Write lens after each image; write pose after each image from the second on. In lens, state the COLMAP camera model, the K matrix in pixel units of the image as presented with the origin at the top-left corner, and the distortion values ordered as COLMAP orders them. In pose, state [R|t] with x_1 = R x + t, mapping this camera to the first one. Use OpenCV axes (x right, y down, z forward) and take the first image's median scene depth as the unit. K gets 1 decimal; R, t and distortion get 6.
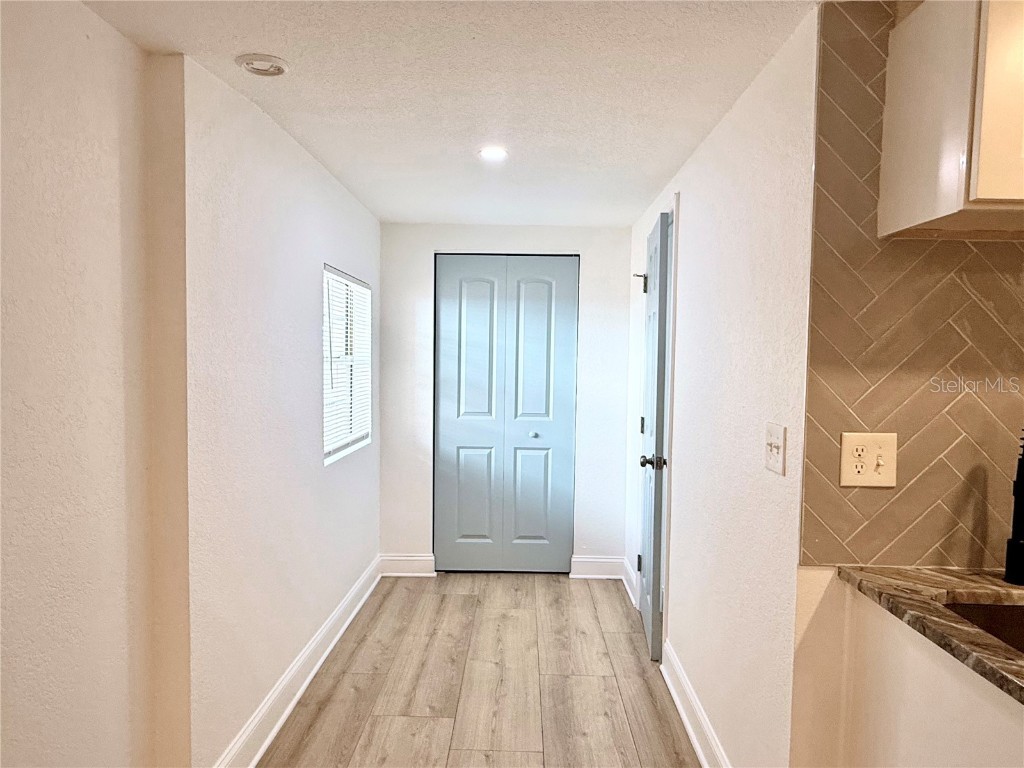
lens RADIAL K [[639.1, 0, 506.2], [0, 639.1, 391.6], [0, 0, 1]] dist [0.000548, -0.002661]
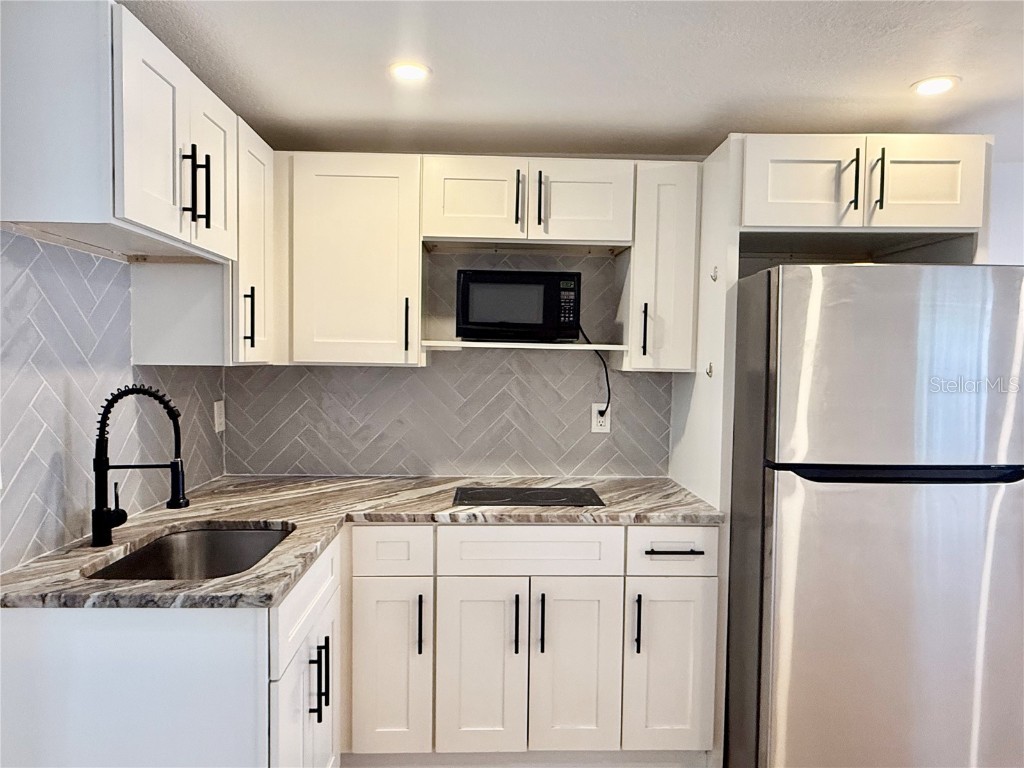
lens RADIAL K [[639.1, 0, 506.2], [0, 639.1, 391.6], [0, 0, 1]] dist [0.000548, -0.002661]
pose [[-0.053028, -0.075411, 0.995742, -0.361540], [0.040037, 0.996182, 0.077576, -0.038945], [-0.997790, 0.043980, -0.049806, 0.292013]]
